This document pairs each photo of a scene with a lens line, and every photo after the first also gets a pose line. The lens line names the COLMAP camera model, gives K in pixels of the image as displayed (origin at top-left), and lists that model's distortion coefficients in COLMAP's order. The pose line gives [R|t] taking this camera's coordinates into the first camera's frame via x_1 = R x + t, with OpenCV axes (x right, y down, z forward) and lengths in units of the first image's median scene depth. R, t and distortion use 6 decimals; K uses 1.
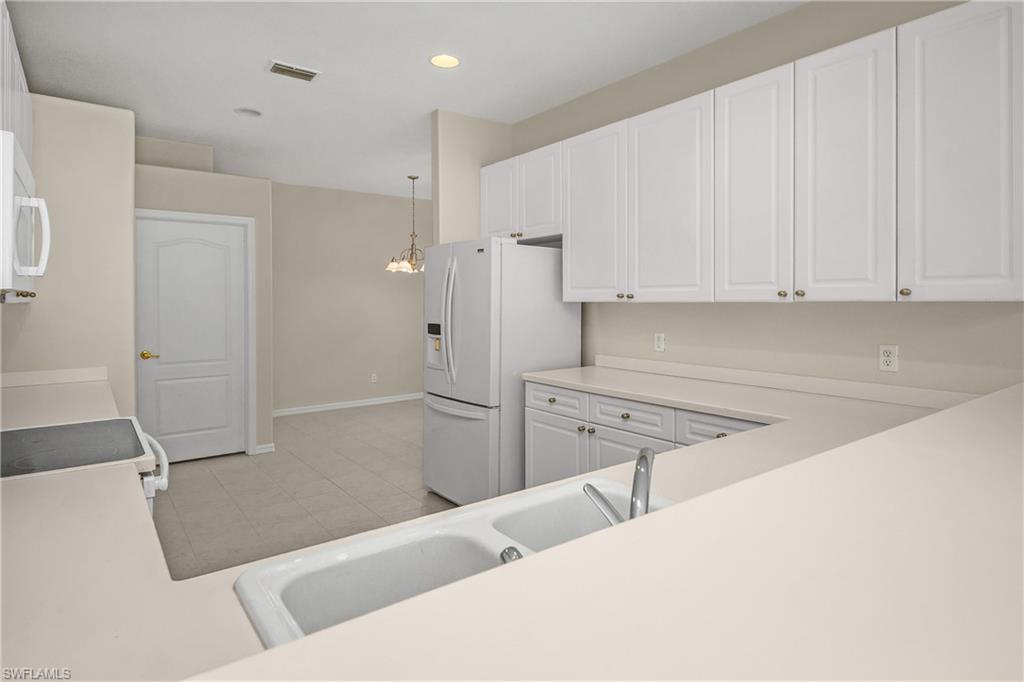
lens RADIAL K [[561.0, 0, 517.1], [0, 561.0, 309.1], [0, 0, 1]] dist [0.001505, -0.000072]
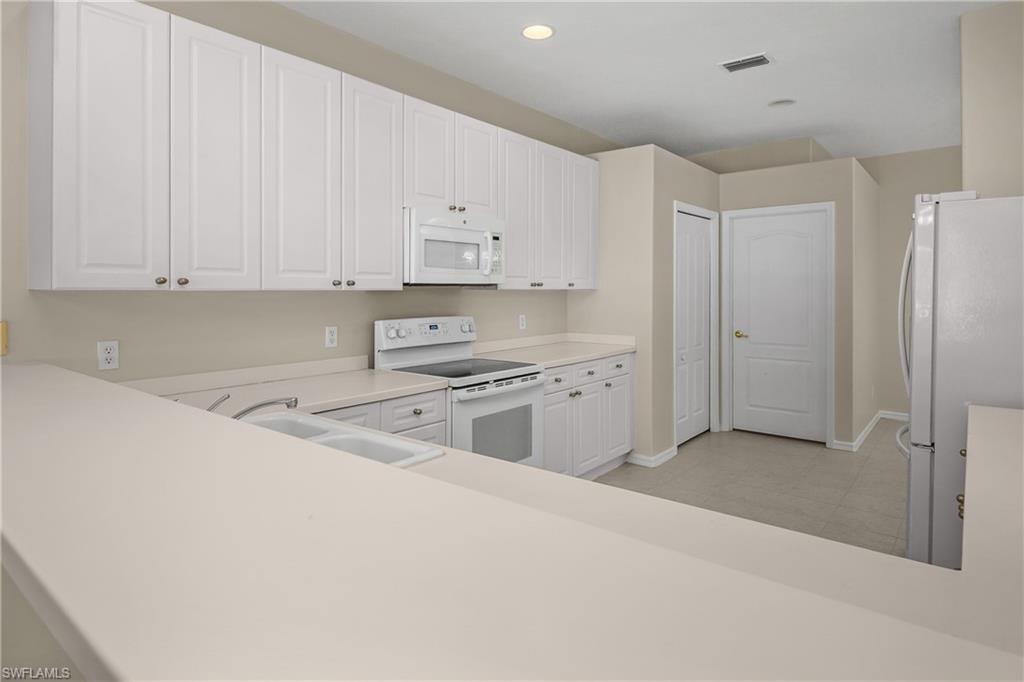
lens RADIAL K [[571.3, 0, 511.2], [0, 571.3, 292.7], [0, 0, 1]] dist [0.005646, 0.000155]
pose [[0.231032, 0.008963, -0.972905, 0.576591], [-0.014106, 0.999883, 0.005862, -0.007149], [0.972844, 0.012370, 0.231131, 0.391001]]
